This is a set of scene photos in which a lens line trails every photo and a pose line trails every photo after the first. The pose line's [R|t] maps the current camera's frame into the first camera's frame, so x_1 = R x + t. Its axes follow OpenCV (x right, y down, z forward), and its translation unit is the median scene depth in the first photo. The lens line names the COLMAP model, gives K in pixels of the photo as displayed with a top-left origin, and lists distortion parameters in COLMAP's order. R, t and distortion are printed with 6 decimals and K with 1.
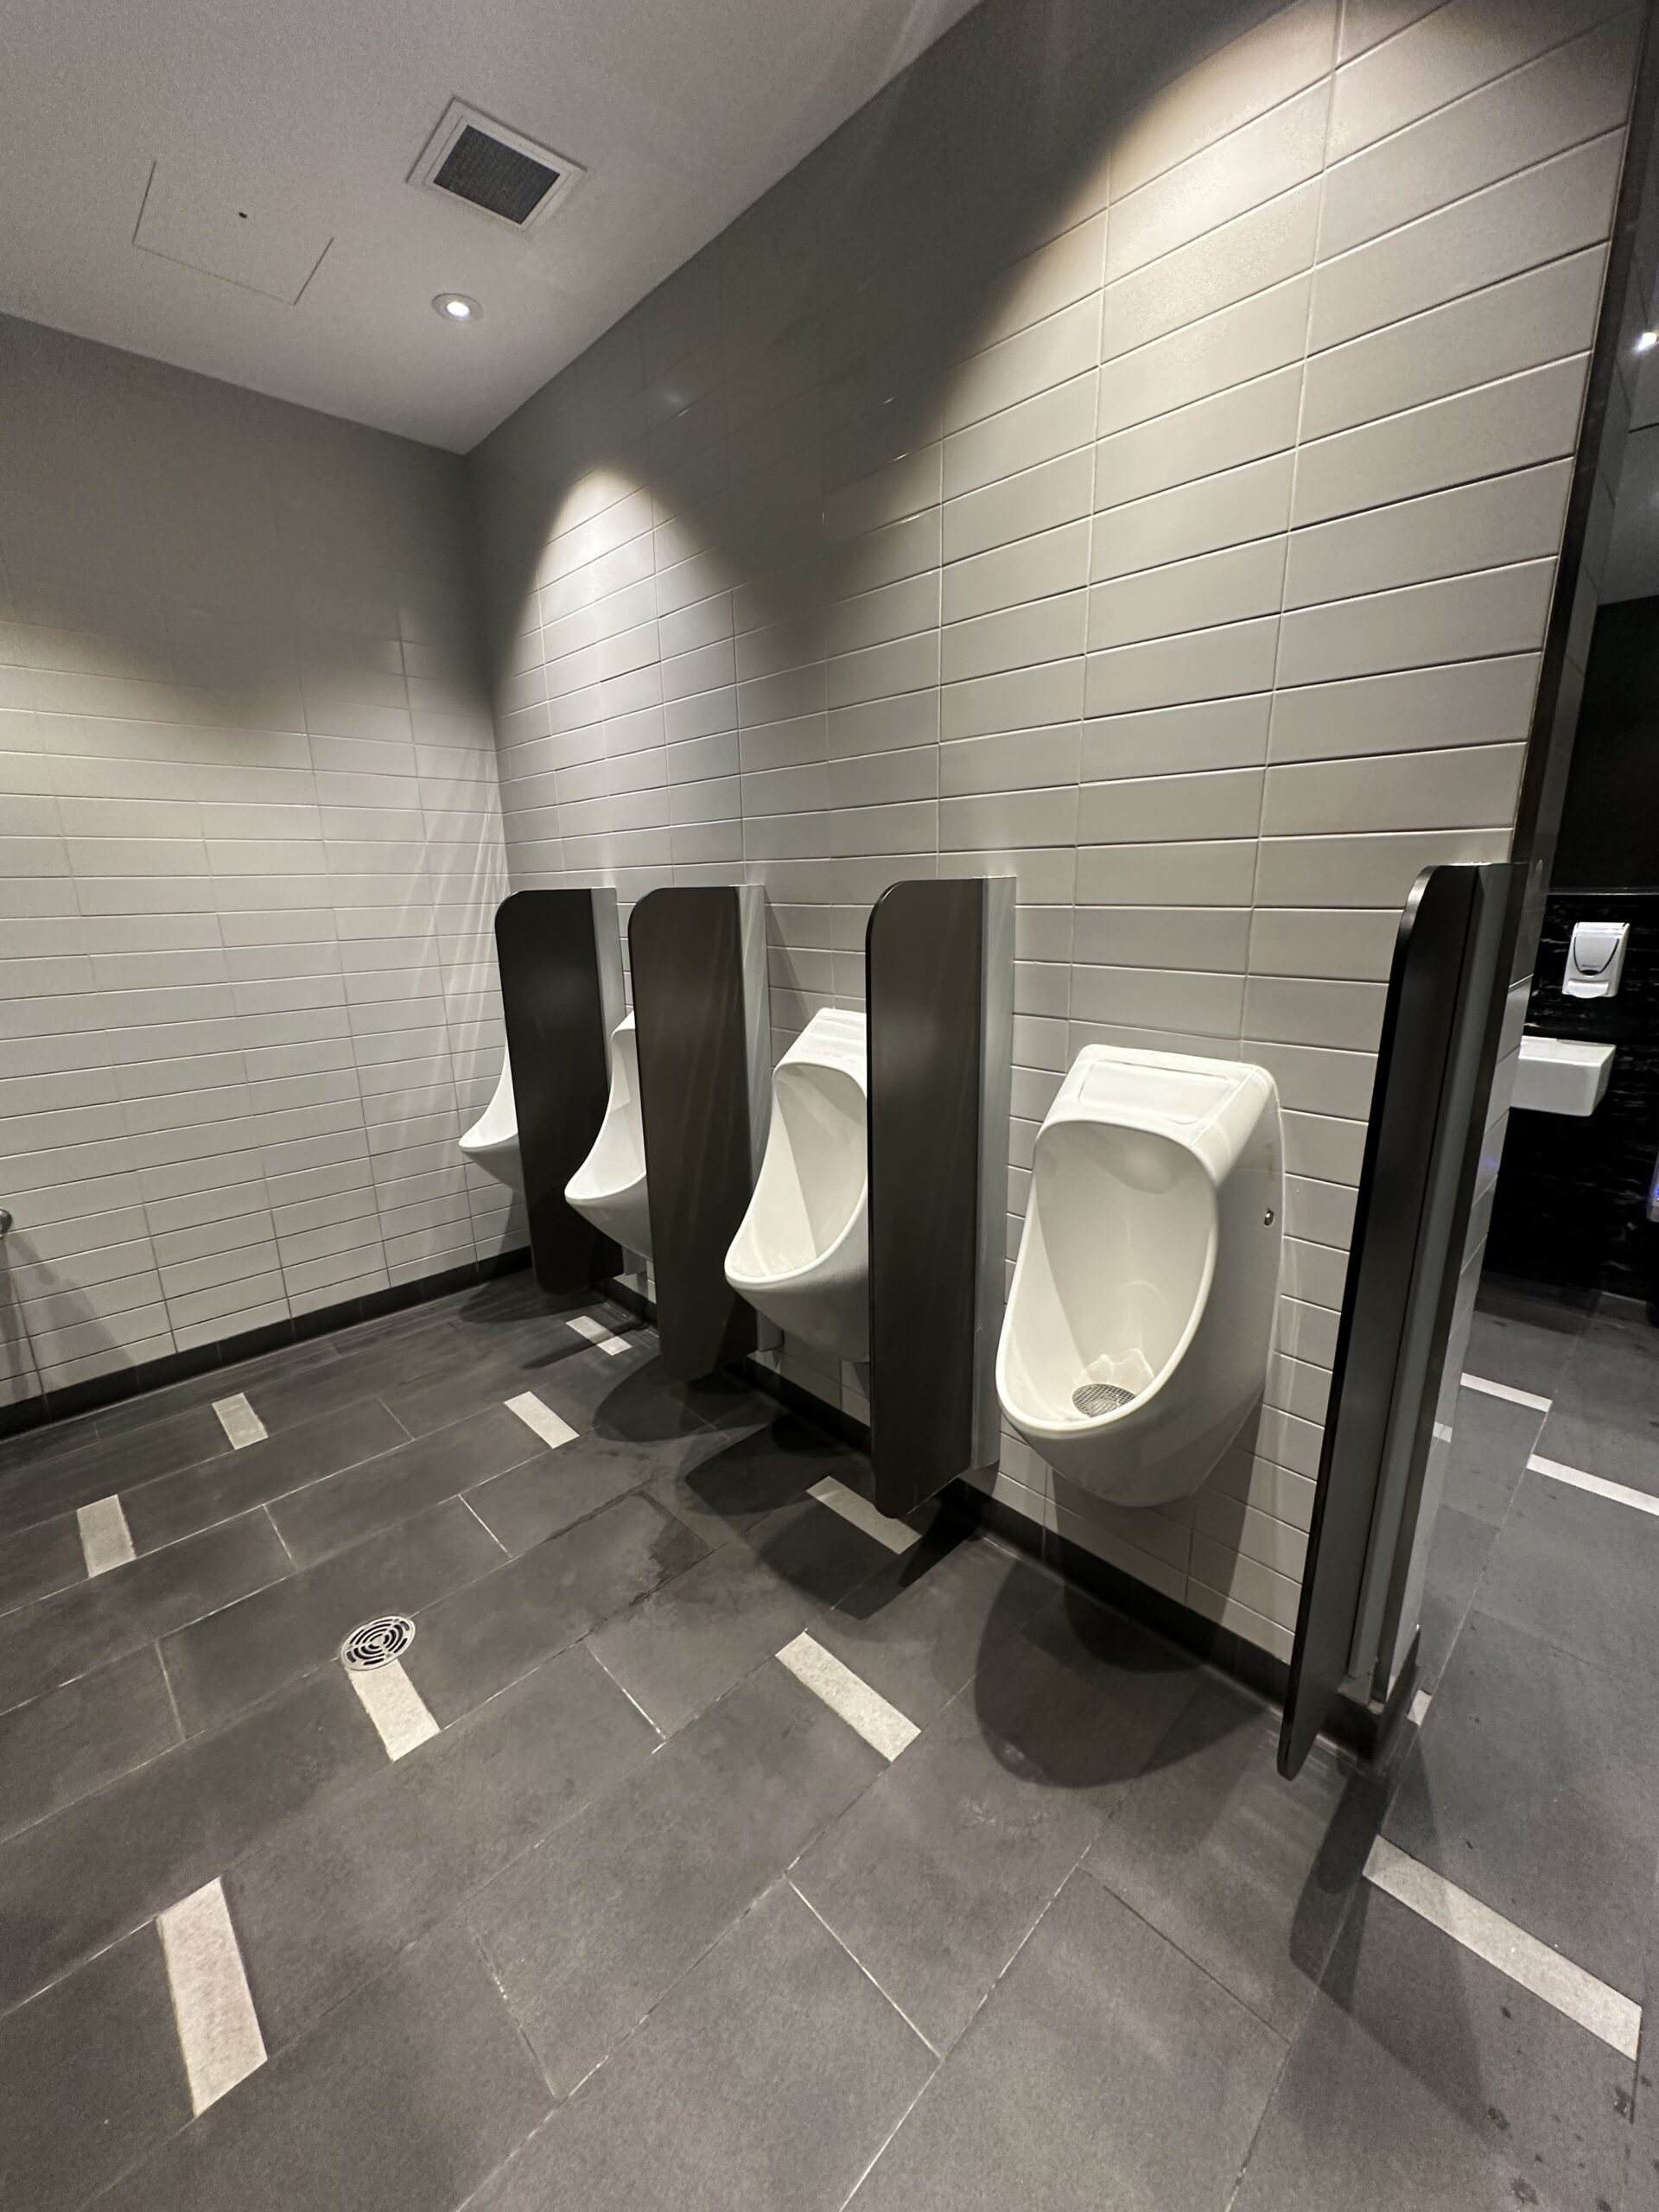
lens RADIAL K [[878.5, 0, 825.1], [0, 878.5, 1106.2], [0, 0, 1]] dist [-0.009601, 0.000009]
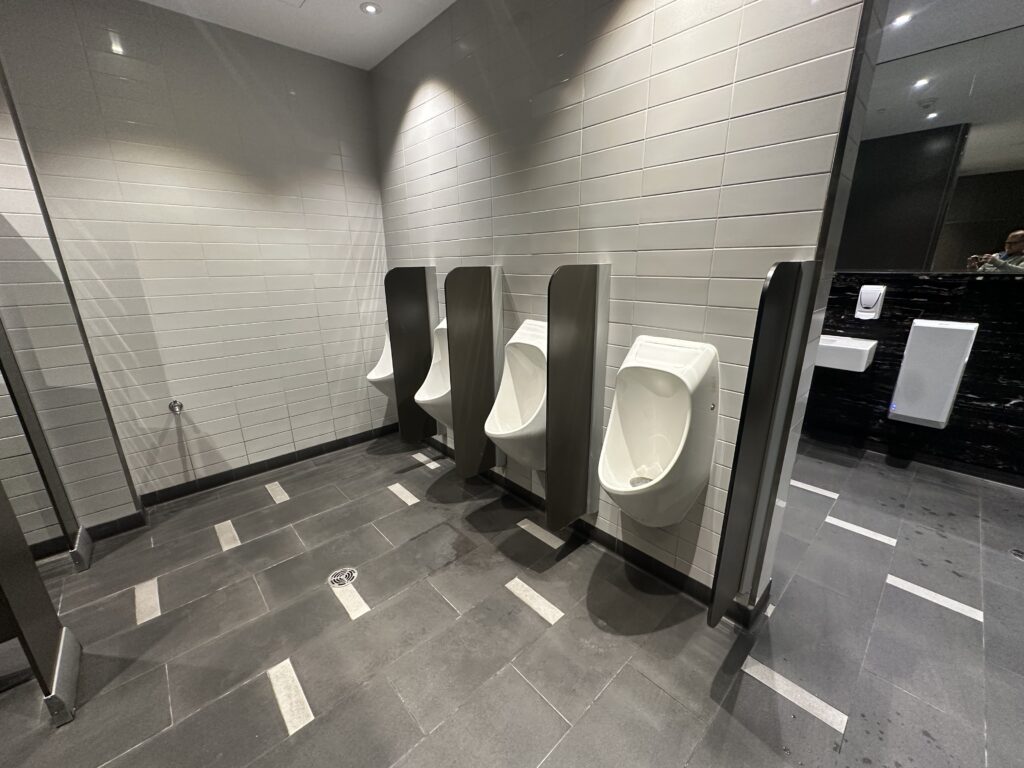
lens RADIAL K [[406.7, 0, 511.2], [0, 406.7, 386.1], [0, 0, 1]] dist [-0.009601, 0.000009]
pose [[0.999701, 0.013651, -0.020300, -0.023871], [-0.012740, 0.998934, 0.044366, 0.021242], [0.020884, -0.044094, 0.998809, -0.105883]]
